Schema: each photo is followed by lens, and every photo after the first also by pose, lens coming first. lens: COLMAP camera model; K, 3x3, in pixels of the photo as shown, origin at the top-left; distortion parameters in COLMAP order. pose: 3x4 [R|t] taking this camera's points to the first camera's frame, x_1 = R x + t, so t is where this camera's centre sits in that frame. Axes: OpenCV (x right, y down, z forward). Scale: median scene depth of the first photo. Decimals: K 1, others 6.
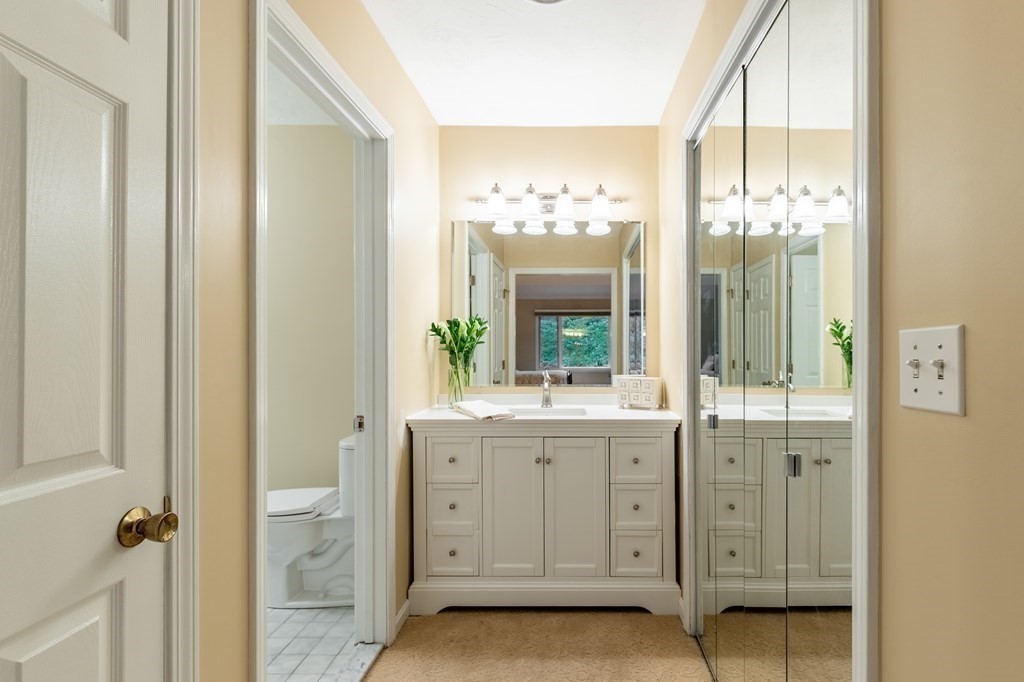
lens RADIAL K [[466.3, 0, 515.3], [0, 466.3, 340.0], [0, 0, 1]] dist [0.013594, 0.000125]
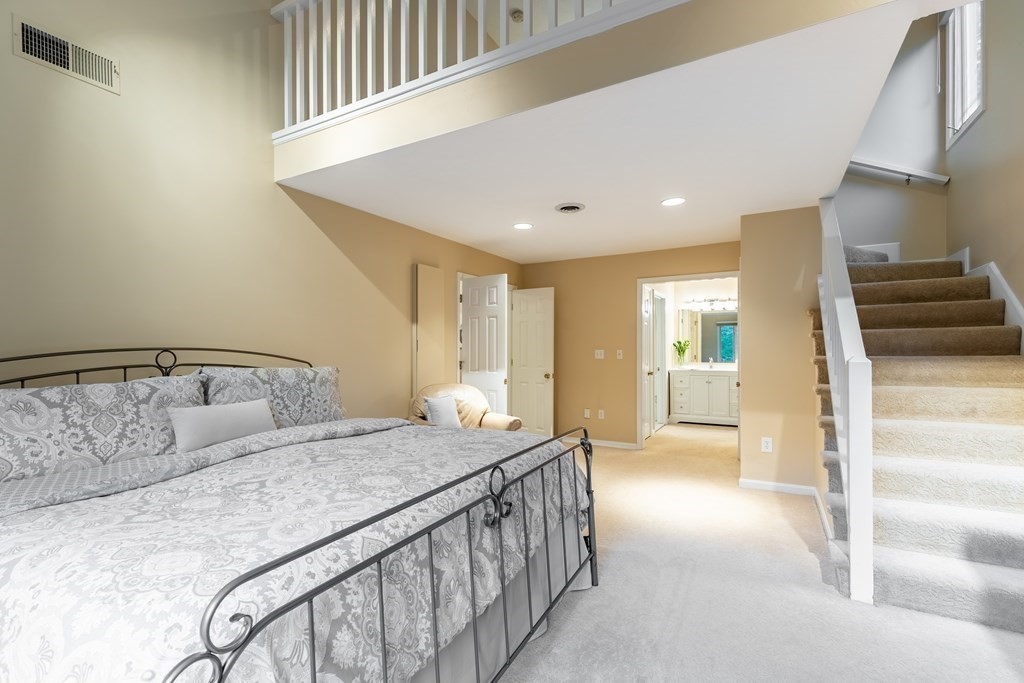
lens RADIAL K [[466.3, 0, 515.3], [0, 466.3, 340.5], [0, 0, 1]] dist [0.013594, 0.000125]
pose [[0.926878, -0.001088, -0.375362, 0.027627], [0.003870, 0.999970, 0.006658, -0.075522], [0.375343, -0.007624, 0.926854, -2.438312]]
